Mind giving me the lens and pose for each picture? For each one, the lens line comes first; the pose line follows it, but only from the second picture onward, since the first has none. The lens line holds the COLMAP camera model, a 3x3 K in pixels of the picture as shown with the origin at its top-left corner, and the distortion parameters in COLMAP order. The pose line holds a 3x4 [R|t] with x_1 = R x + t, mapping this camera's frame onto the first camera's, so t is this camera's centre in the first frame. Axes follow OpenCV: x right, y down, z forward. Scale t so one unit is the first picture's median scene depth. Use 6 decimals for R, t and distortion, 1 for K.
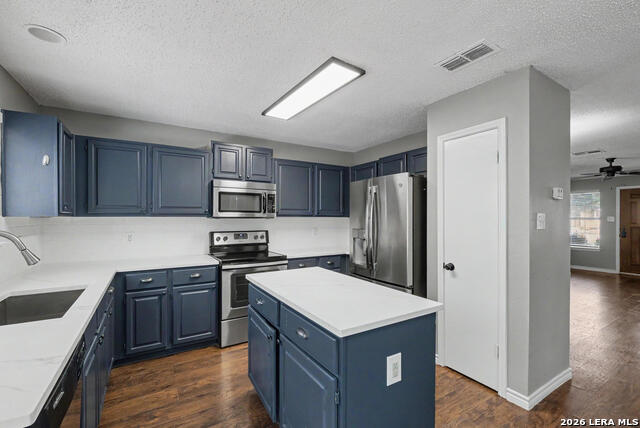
lens RADIAL K [[280.8, 0, 316.4], [0, 280.8, 217.1], [0, 0, 1]] dist [-0.002474, -0.000875]
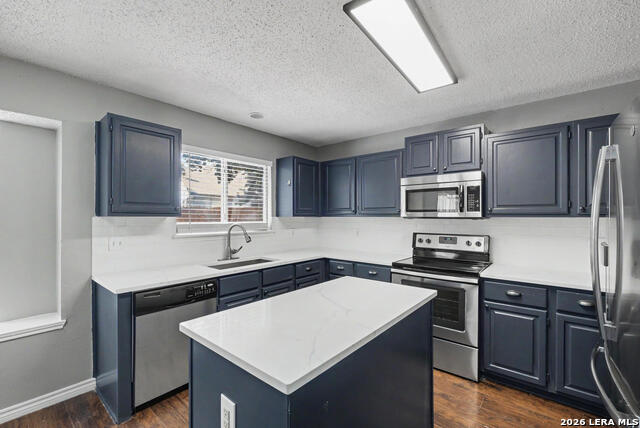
lens RADIAL K [[280.8, 0, 314.3], [0, 280.8, 215.2], [0, 0, 1]] dist [-0.002474, -0.000875]
pose [[0.314900, -0.007811, -0.949093, 0.467951], [-0.001018, 0.999963, -0.008568, 0.001482], [0.949124, 0.003665, 0.314880, 0.426953]]
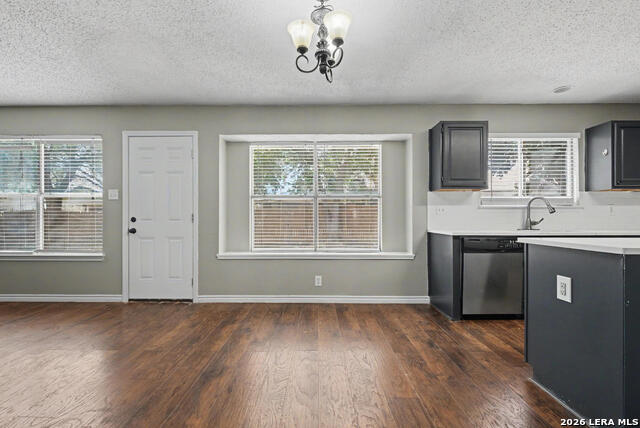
lens RADIAL K [[280.8, 0, 314.9], [0, 280.8, 218.9], [0, 0, 1]] dist [-0.002474, -0.000875]
pose [[-0.524237, 0.001825, -0.851570, 0.797439], [0.000002, 0.999998, 0.002142, 0.107146], [0.851572, 0.001122, -0.524236, 0.315609]]
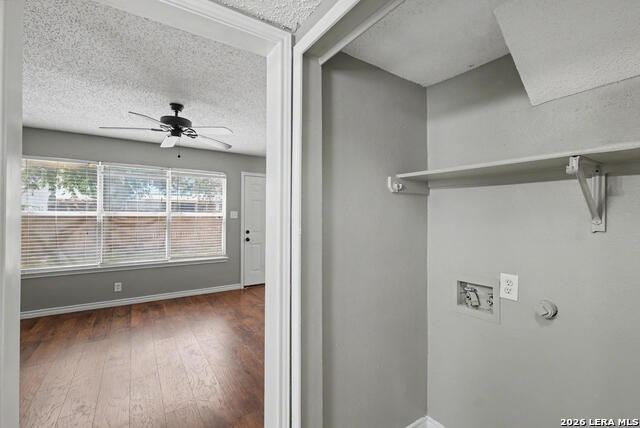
lens RADIAL K [[280.8, 0, 316.0], [0, 280.8, 215.1], [0, 0, 1]] dist [-0.002474, -0.000875]
pose [[0.038475, -0.005074, -0.999247, 1.916084], [-0.004005, 0.999978, -0.005232, 0.018841], [0.999252, 0.004203, 0.038454, -0.567247]]
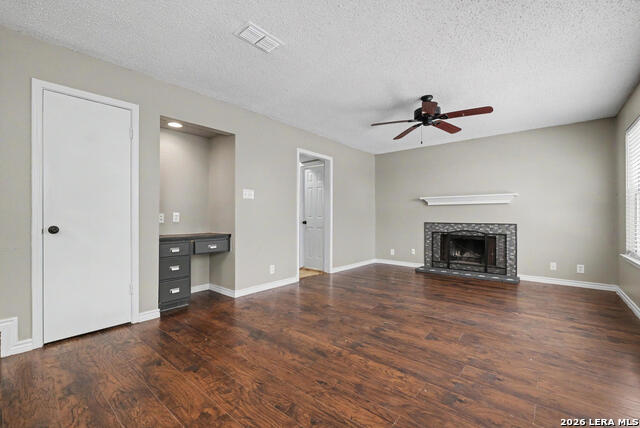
lens RADIAL K [[280.8, 0, 319.0], [0, 280.8, 215.0], [0, 0, 1]] dist [-0.002474, -0.000875]
pose [[-0.319620, 0.001767, 0.947544, 0.072260], [-0.001932, 0.999995, -0.002516, 0.105079], [-0.947544, -0.002635, -0.319615, -0.258737]]
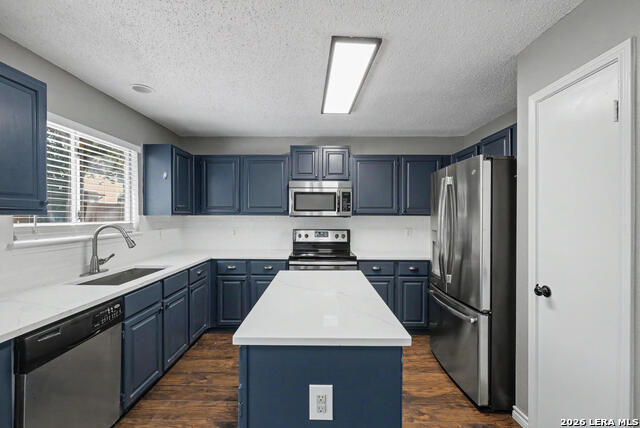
lens RADIAL K [[280.8, 0, 315.4], [0, 280.8, 216.6], [0, 0, 1]] dist [-0.002474, -0.000875]
pose [[0.850279, 0.001723, -0.526329, 0.300337], [-0.000742, 0.999998, 0.002075, 0.000942], [0.526331, -0.001374, 0.850278, 0.131318]]
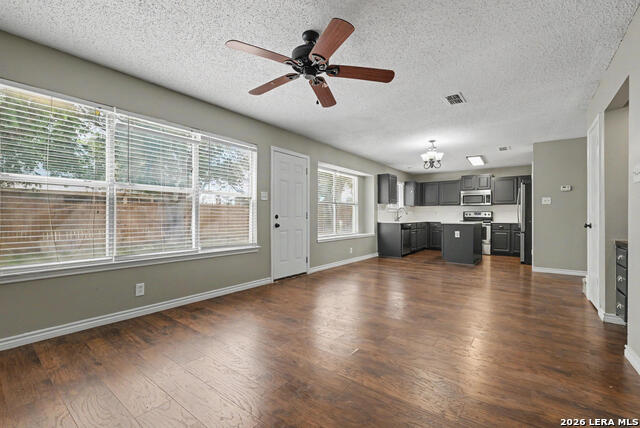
lens RADIAL K [[280.8, 0, 315.4], [0, 280.8, 216.2], [0, 0, 1]] dist [-0.002474, -0.000875]
pose [[0.360376, 0.000070, -0.932807, 1.639686], [-0.002952, 0.999995, -0.001065, 0.111231], [0.932803, 0.003137, 0.360374, -1.248197]]
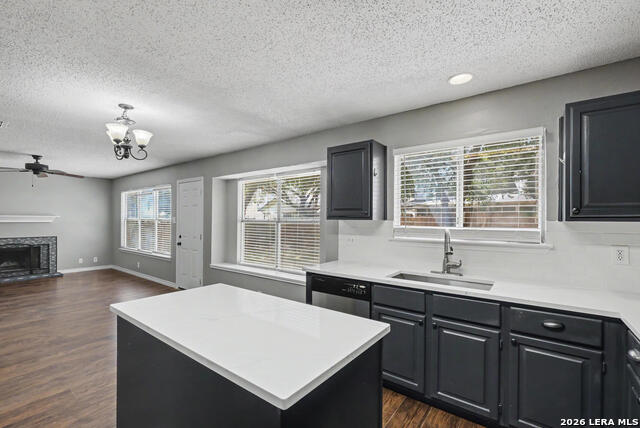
lens RADIAL K [[280.8, 0, 316.9], [0, 280.8, 218.6], [0, 0, 1]] dist [-0.002474, -0.000875]
pose [[-0.929930, -0.008872, -0.367629, 0.061740], [-0.007750, 0.999960, -0.004529, -0.000033], [0.367654, -0.001363, -0.929962, 1.067890]]
